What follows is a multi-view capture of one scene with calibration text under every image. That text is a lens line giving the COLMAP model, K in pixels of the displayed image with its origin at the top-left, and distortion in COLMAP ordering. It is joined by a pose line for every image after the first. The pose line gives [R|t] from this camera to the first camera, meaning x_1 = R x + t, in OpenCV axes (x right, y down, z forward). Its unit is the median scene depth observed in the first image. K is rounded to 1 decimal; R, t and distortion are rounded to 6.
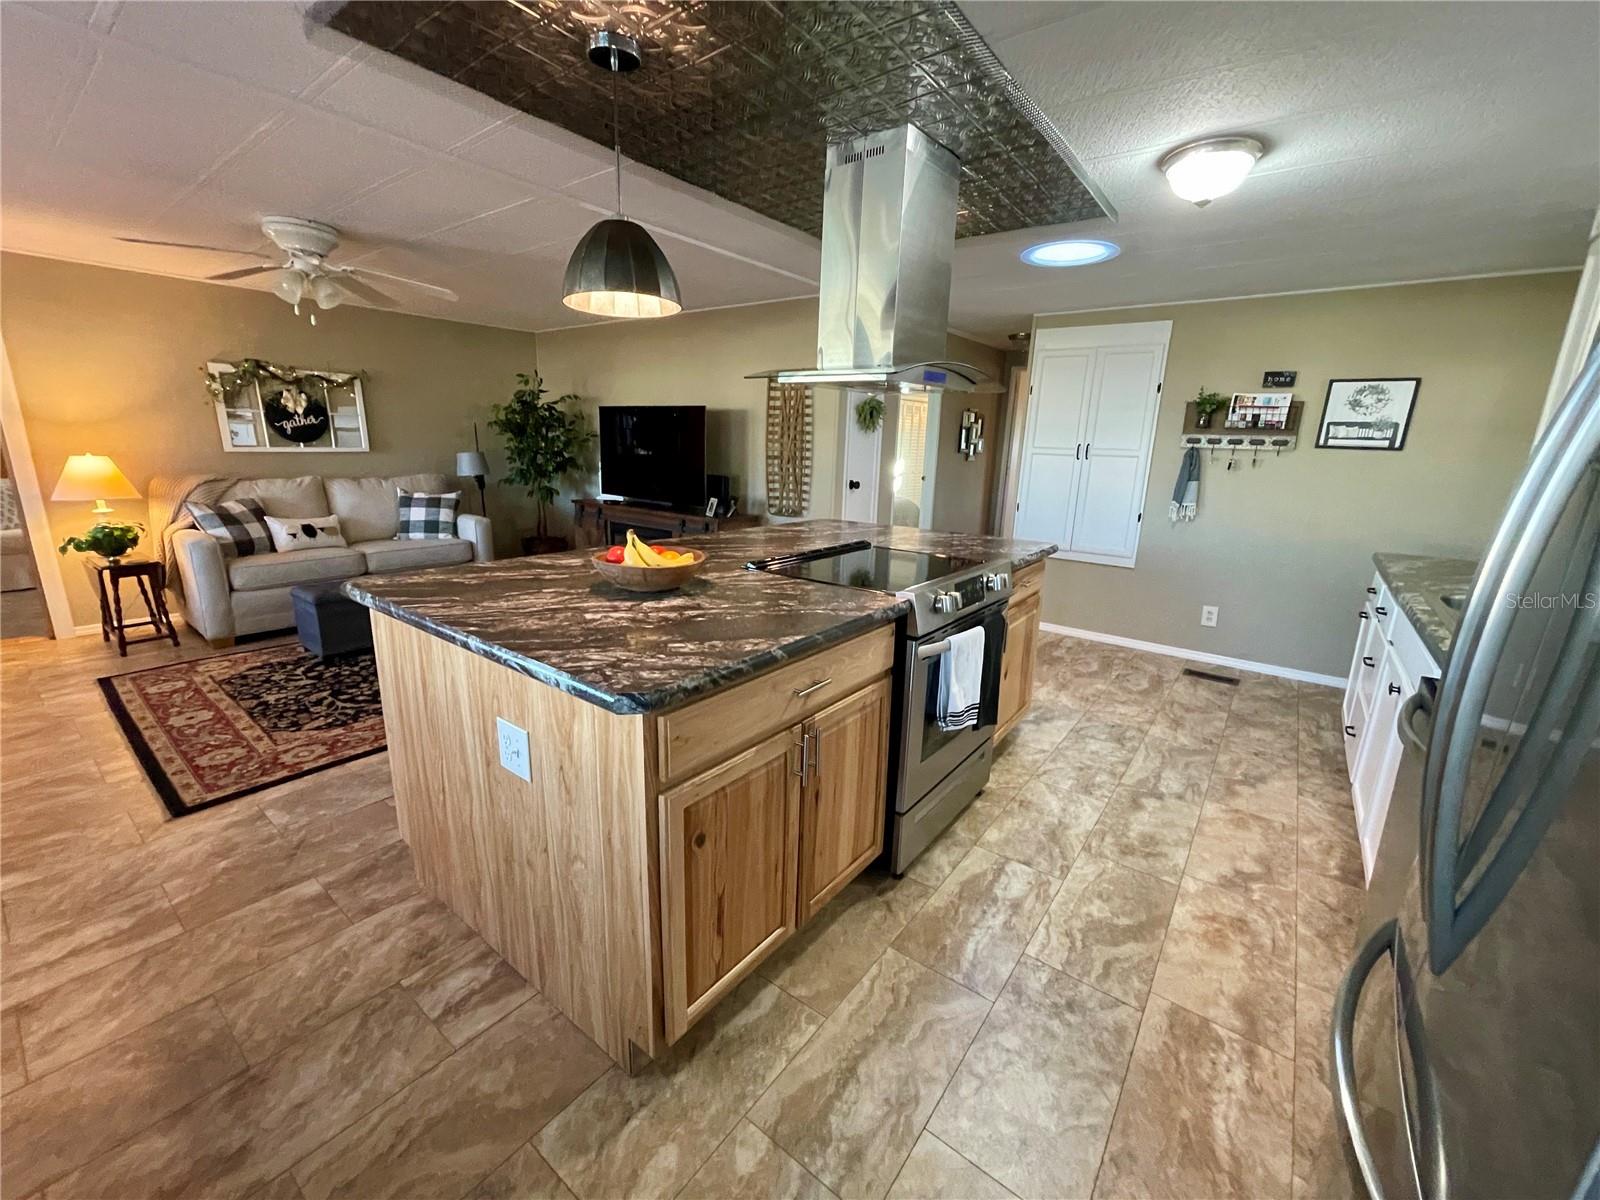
lens RADIAL K [[647.2, 0, 800.1], [0, 647.2, 598.8], [0, 0, 1]] dist [0.000744, -0.000113]
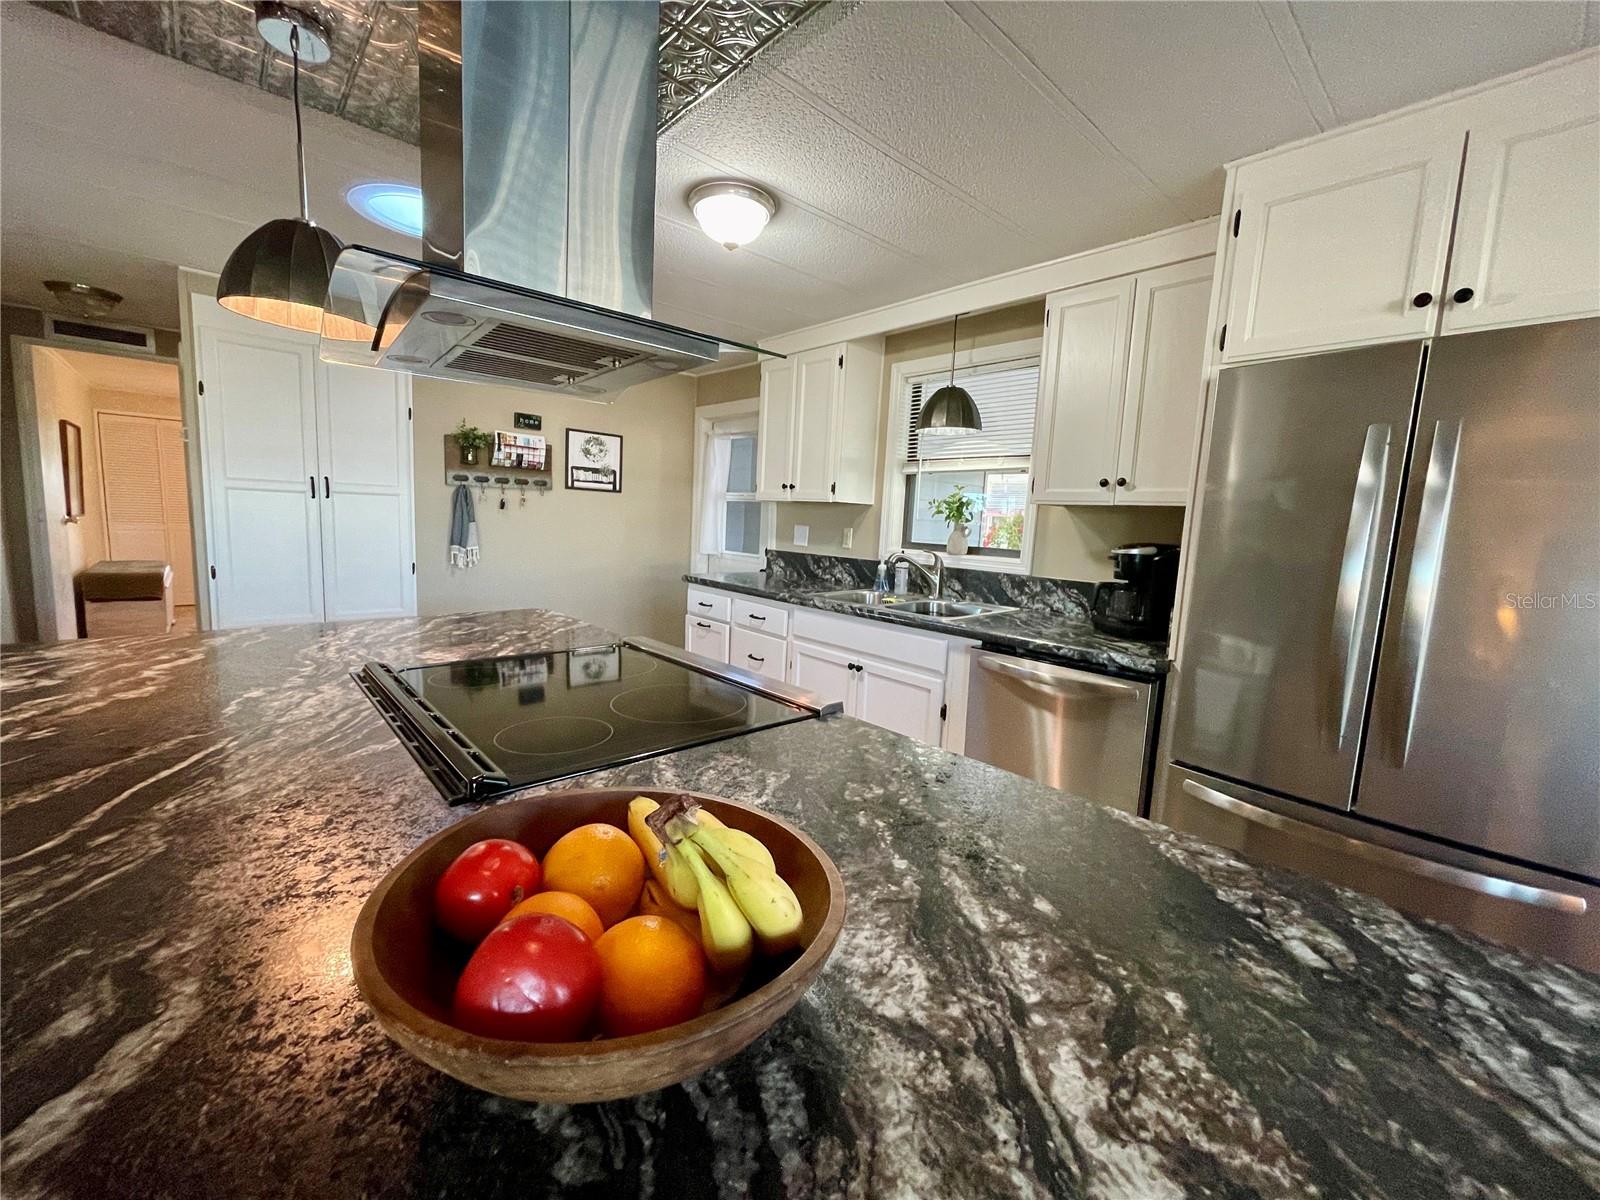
lens RADIAL K [[647.2, 0, 795.6], [0, 647.2, 606.3], [0, 0, 1]] dist [0.000744, -0.000113]
pose [[0.184748, -0.156448, 0.970254, -0.226396], [0.199828, 0.972605, 0.118777, -0.094029], [-0.962256, 0.171940, 0.210949, 0.436947]]
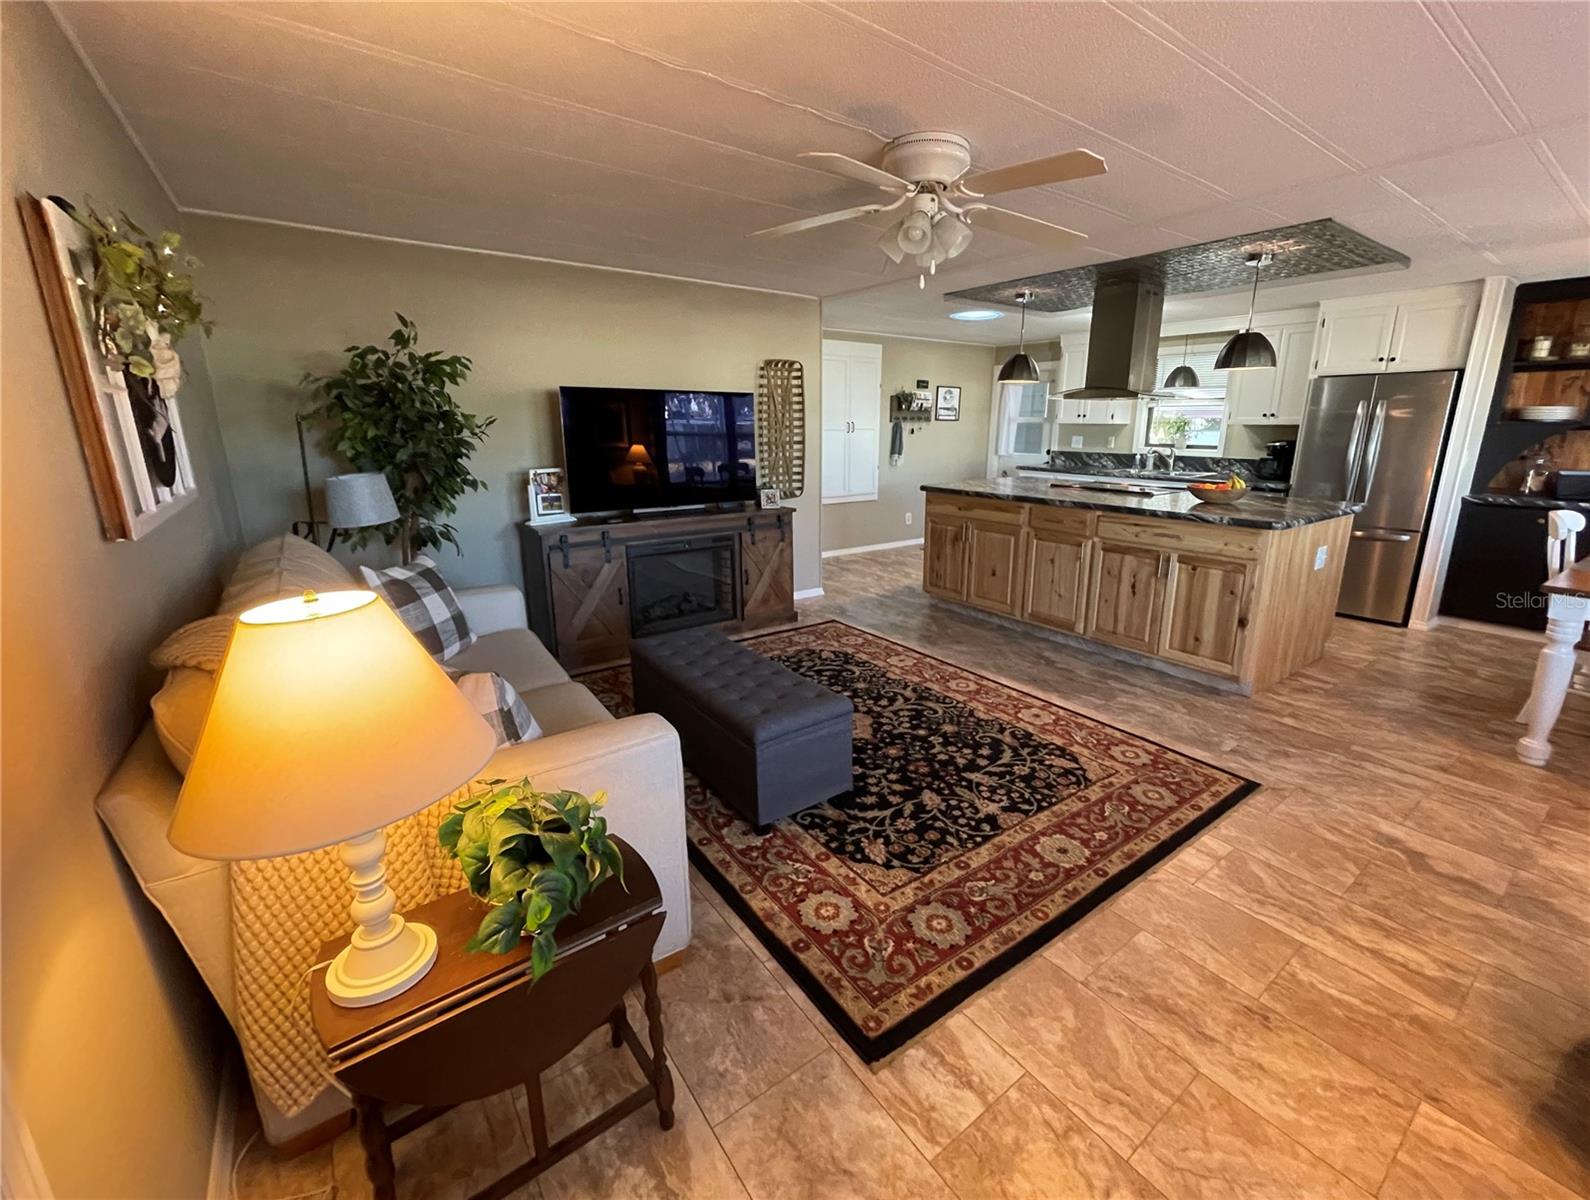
lens RADIAL K [[664.8, 0, 807.5], [0, 664.8, 590.3], [0, 0, 1]] dist [-0.013483, 0.000403]
pose [[0.281892, -0.265130, 0.922086, -1.311228], [0.237914, 0.950361, 0.200527, -0.243268], [-0.929480, 0.162850, 0.330977, 0.790881]]
